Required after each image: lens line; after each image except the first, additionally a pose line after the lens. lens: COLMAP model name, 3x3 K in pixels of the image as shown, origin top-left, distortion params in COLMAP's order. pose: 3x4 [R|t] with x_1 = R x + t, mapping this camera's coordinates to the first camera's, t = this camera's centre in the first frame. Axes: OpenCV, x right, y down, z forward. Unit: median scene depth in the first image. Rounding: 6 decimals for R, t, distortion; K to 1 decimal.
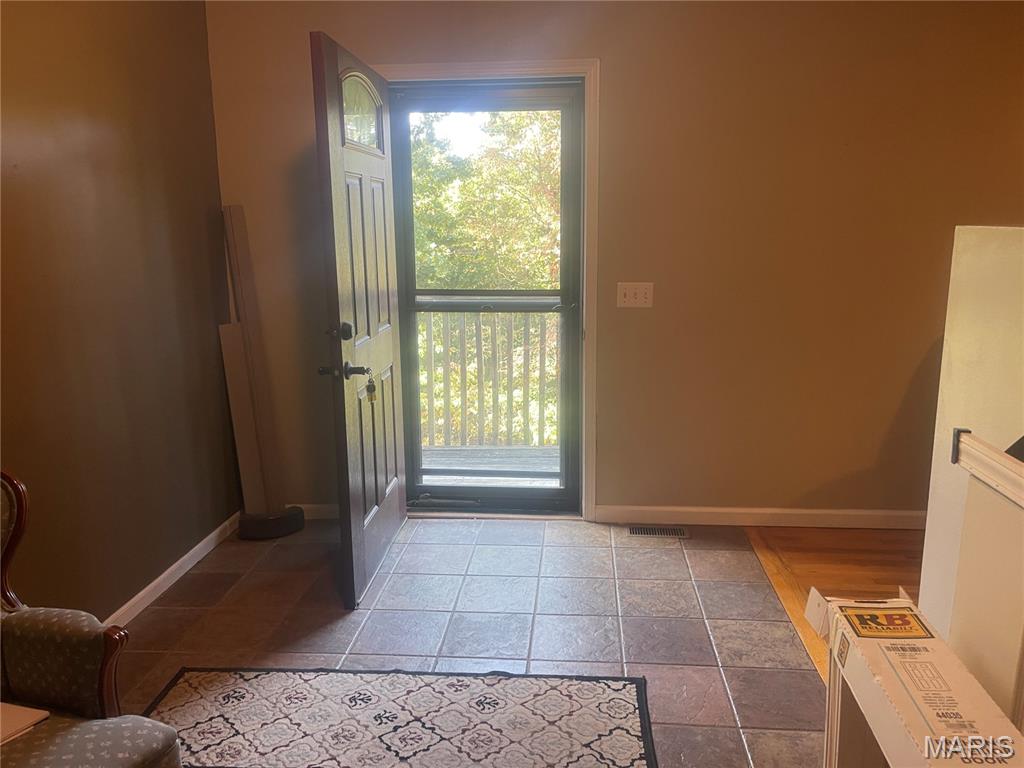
lens RADIAL K [[768.9, 0, 521.7], [0, 768.9, 381.3], [0, 0, 1]] dist [0.067986, -0.093462]
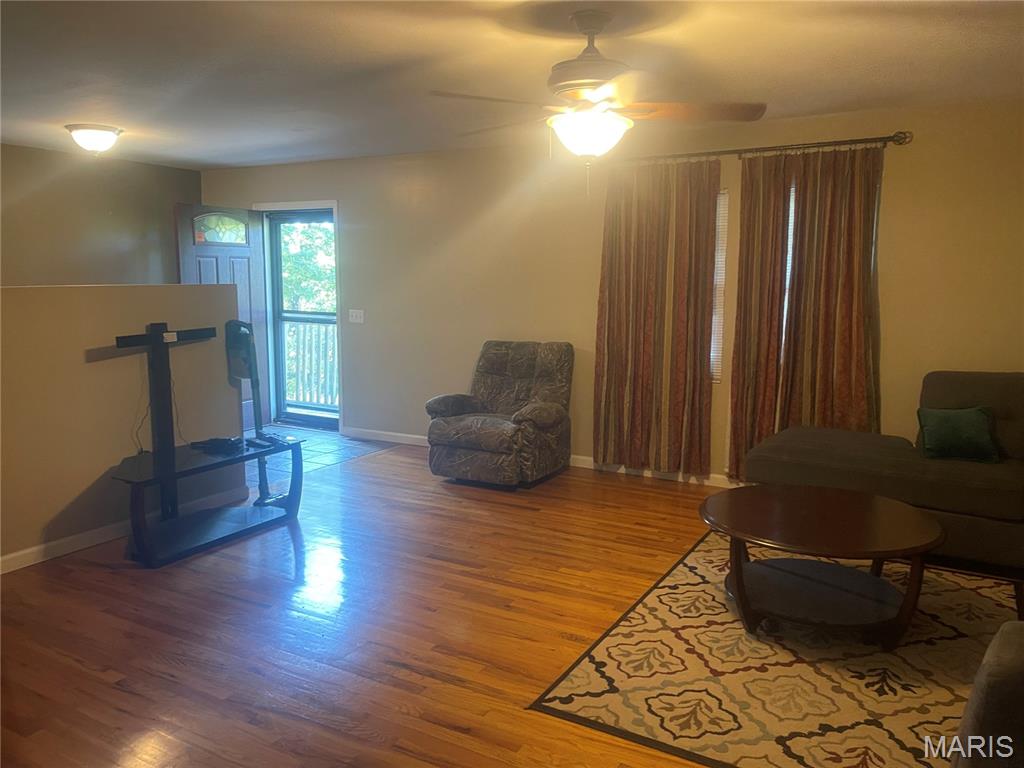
lens RADIAL K [[768.9, 0, 521.7], [0, 768.9, 381.3], [0, 0, 1]] dist [0.067986, -0.093462]
pose [[0.908020, 0.076618, -0.411860, 1.299161], [-0.102905, 0.993804, -0.041997, 0.087051], [0.406091, 0.080517, 0.910279, -0.568362]]
